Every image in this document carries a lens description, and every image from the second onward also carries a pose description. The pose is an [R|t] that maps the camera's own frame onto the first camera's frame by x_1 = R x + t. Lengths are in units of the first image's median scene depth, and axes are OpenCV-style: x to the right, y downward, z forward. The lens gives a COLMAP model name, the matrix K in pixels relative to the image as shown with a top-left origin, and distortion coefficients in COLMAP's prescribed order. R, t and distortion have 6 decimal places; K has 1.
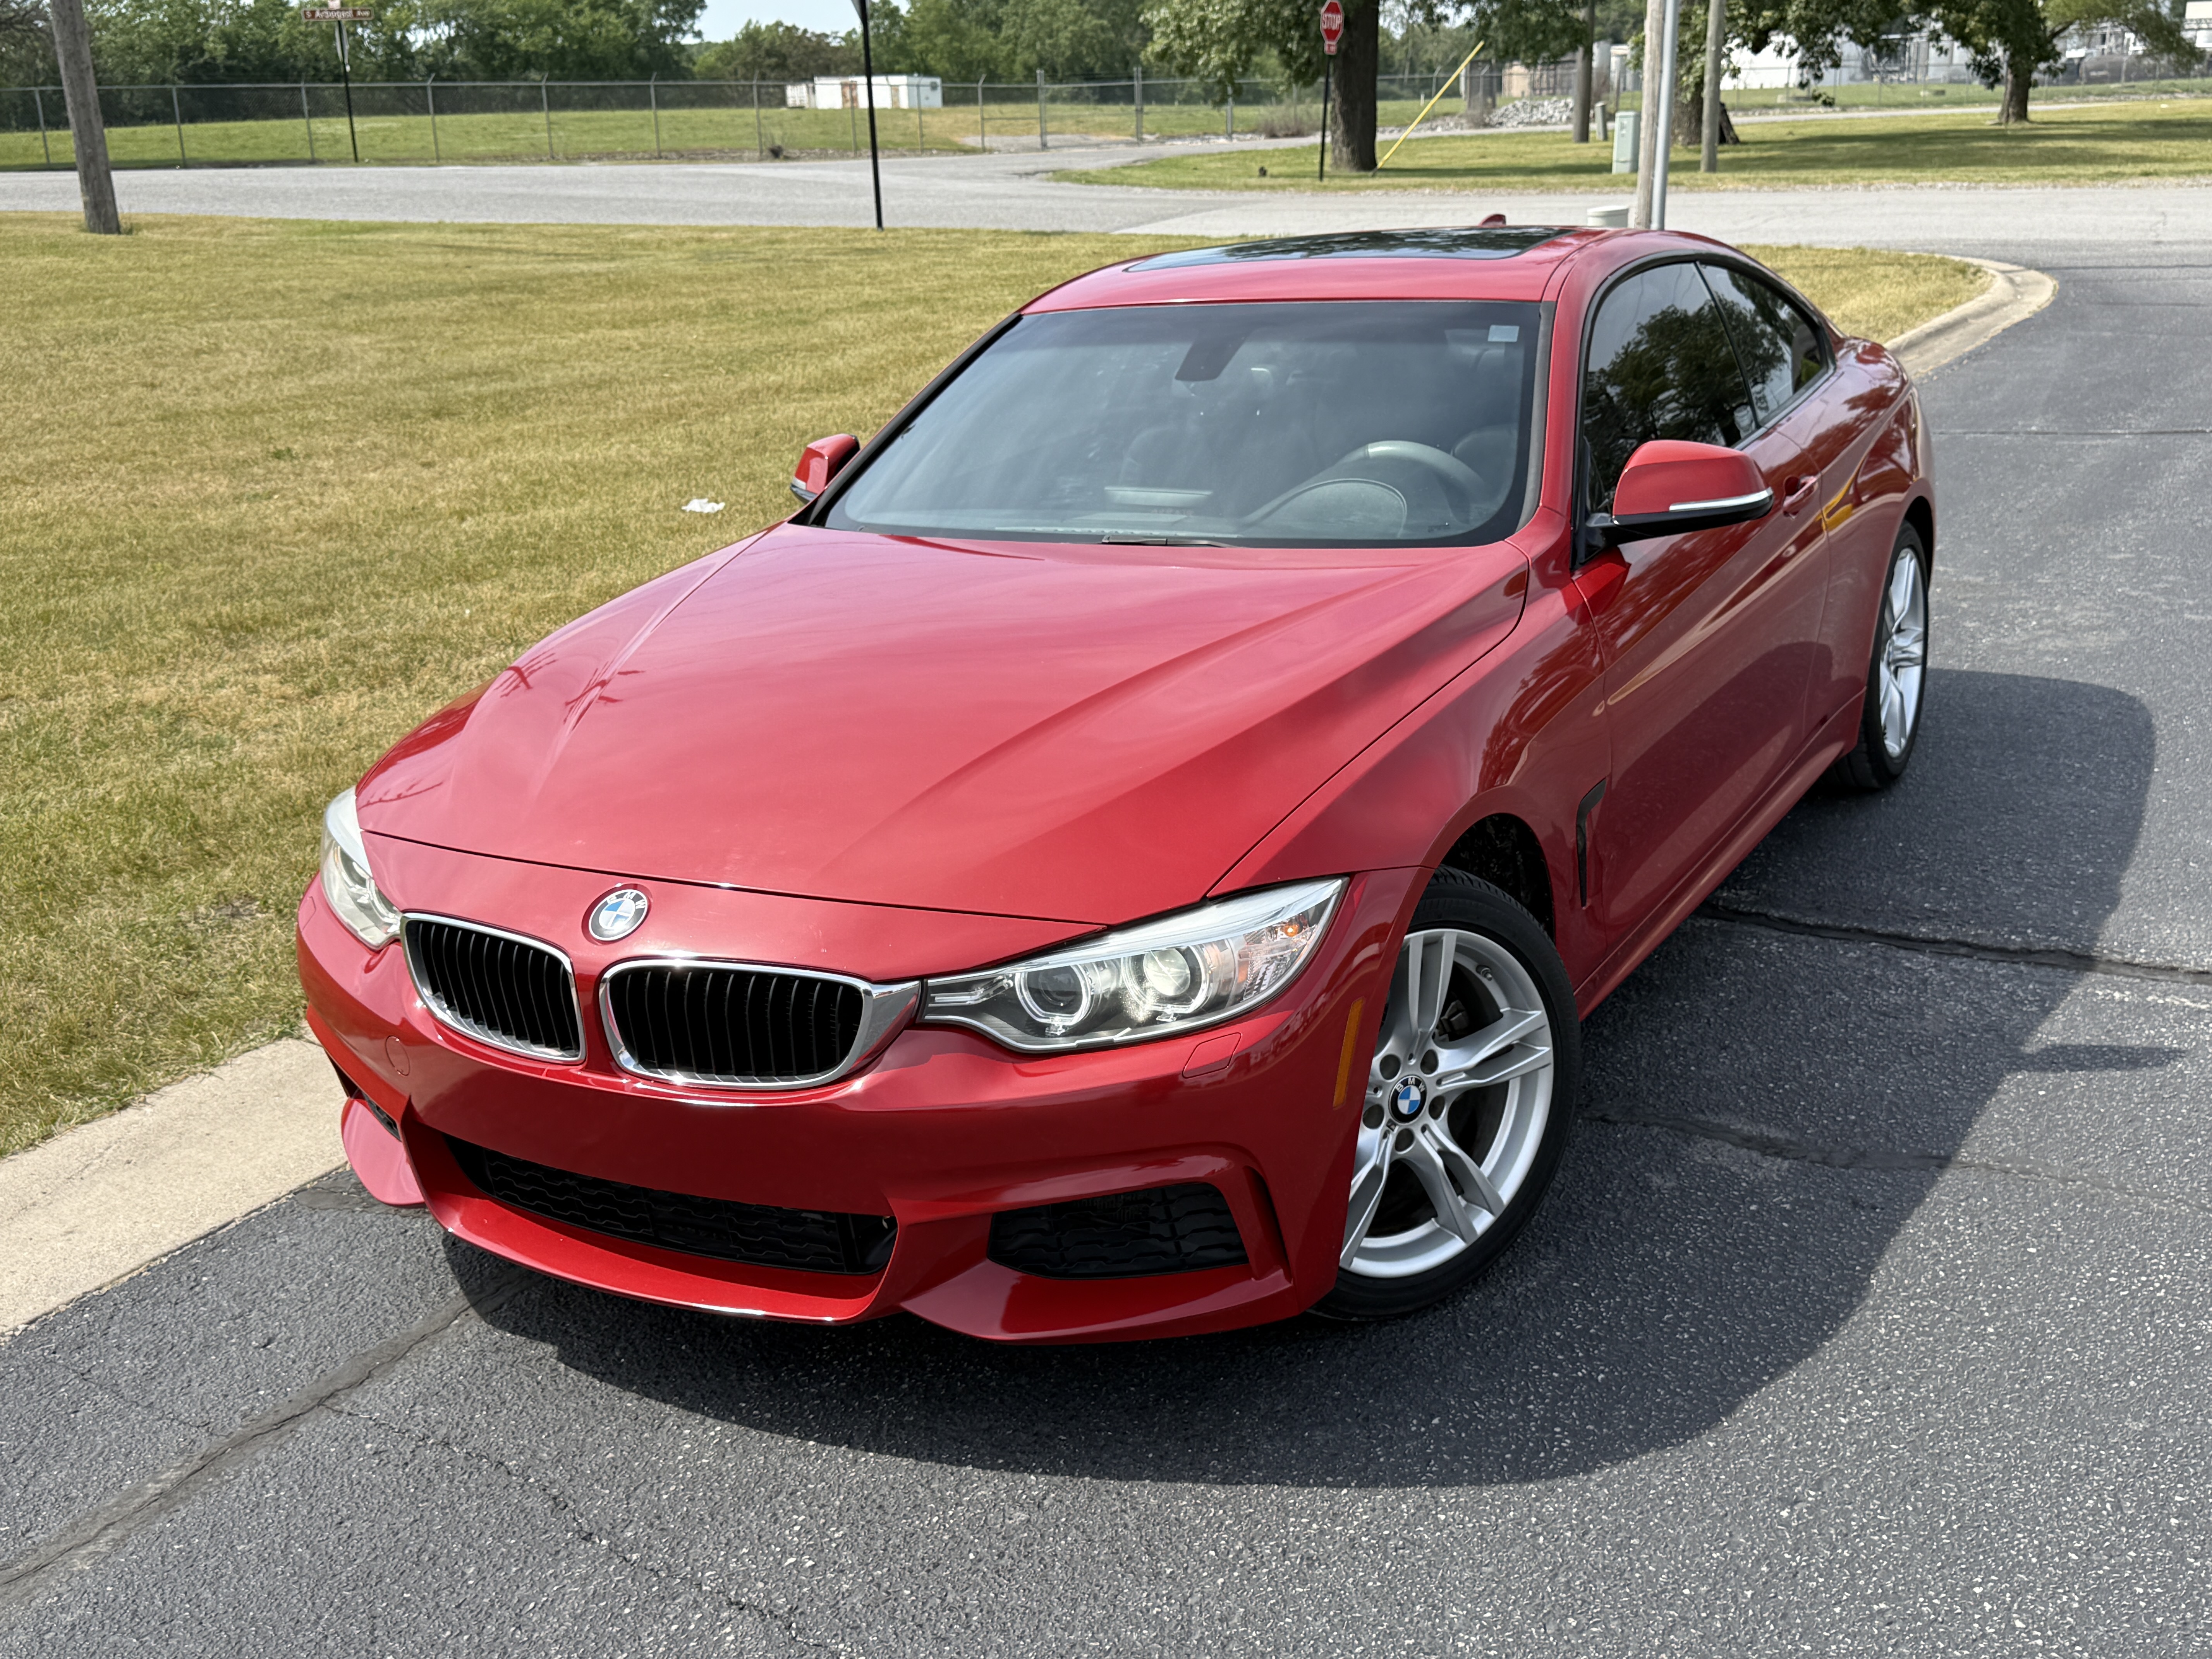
lens RADIAL K [[2289.7, 0, 1105.9], [0, 2289.7, 827.0], [0, 0, 1]] dist [0.167075, -0.364119]
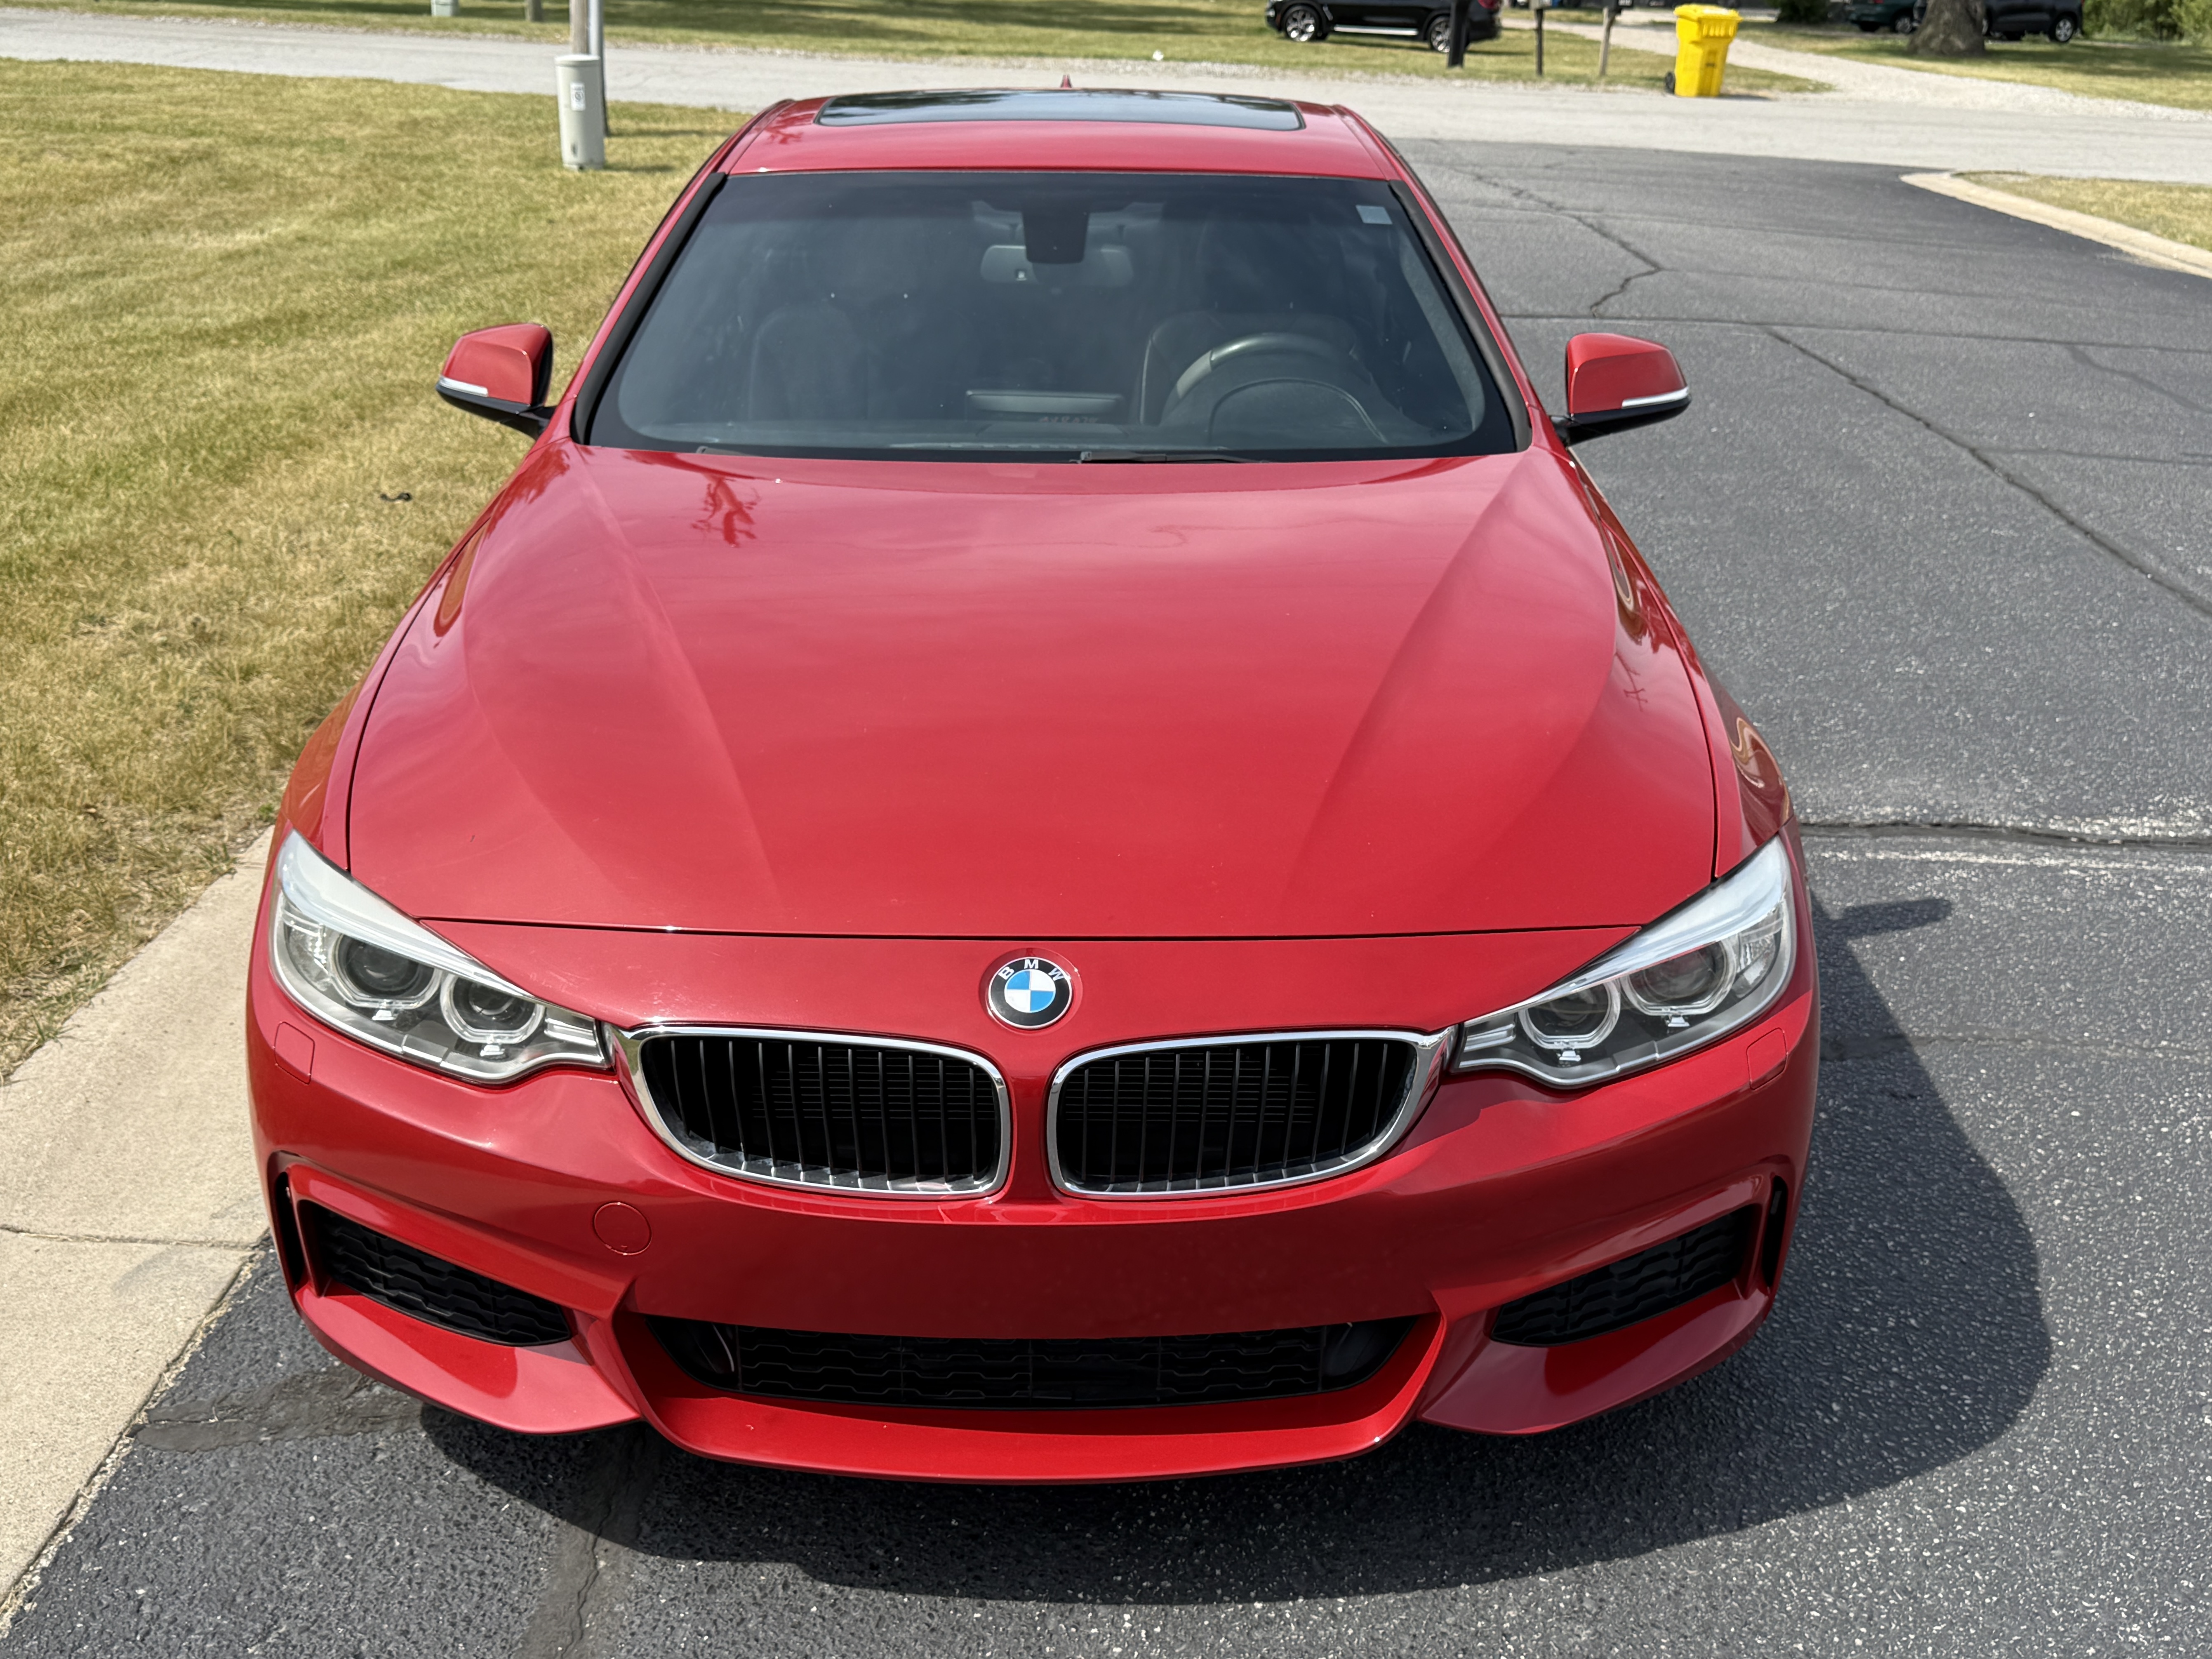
lens RADIAL K [[2332.2, 0, 1110.5], [0, 2332.2, 825.7], [0, 0, 1]] dist [0.145349, -0.310113]
pose [[0.868494, -0.105492, 0.484345, -0.524240], [0.079480, 0.994086, 0.073997, -0.066615], [-0.489287, -0.025770, 0.871742, 0.303122]]
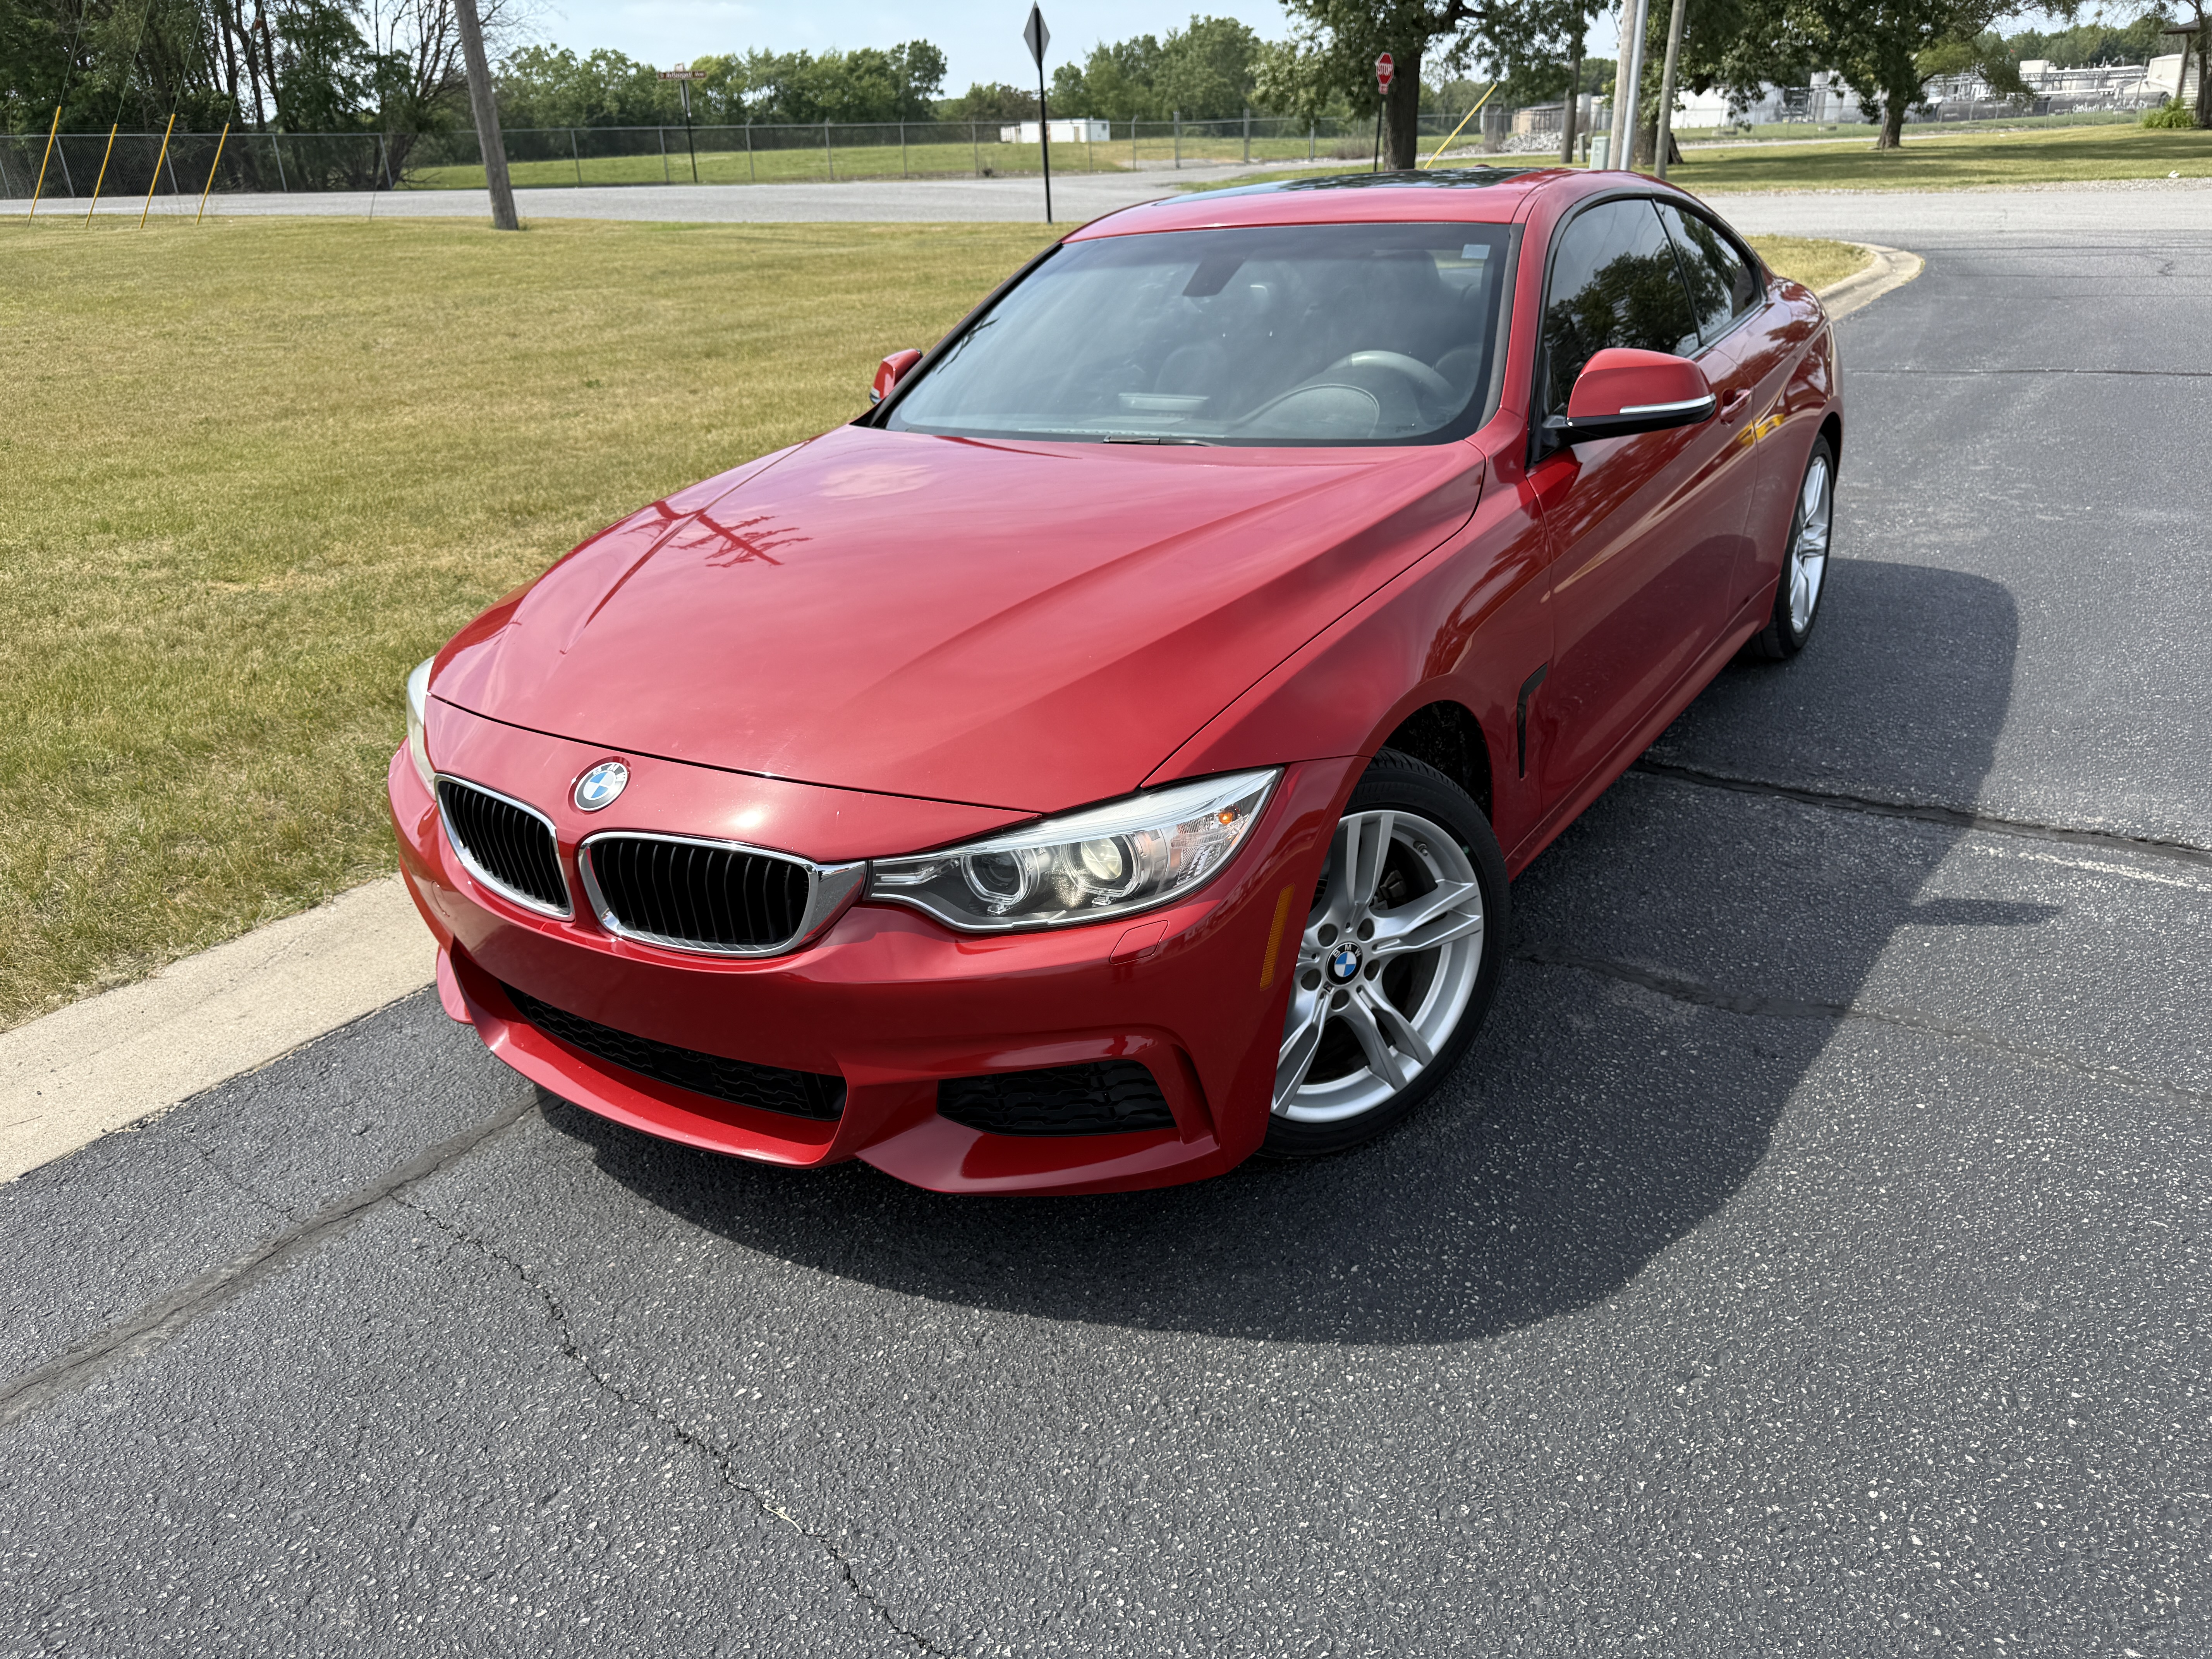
lens RADIAL K [[1569.5, 0, 1106.7], [0, 1569.5, 820.9], [0, 0, 1]] dist [0.021274, -0.030742]
pose [[0.997525, 0.022270, -0.066698, 0.067881], [-0.015108, 0.994250, 0.106013, -0.025276], [0.068676, -0.104743, 0.992125, 0.275205]]
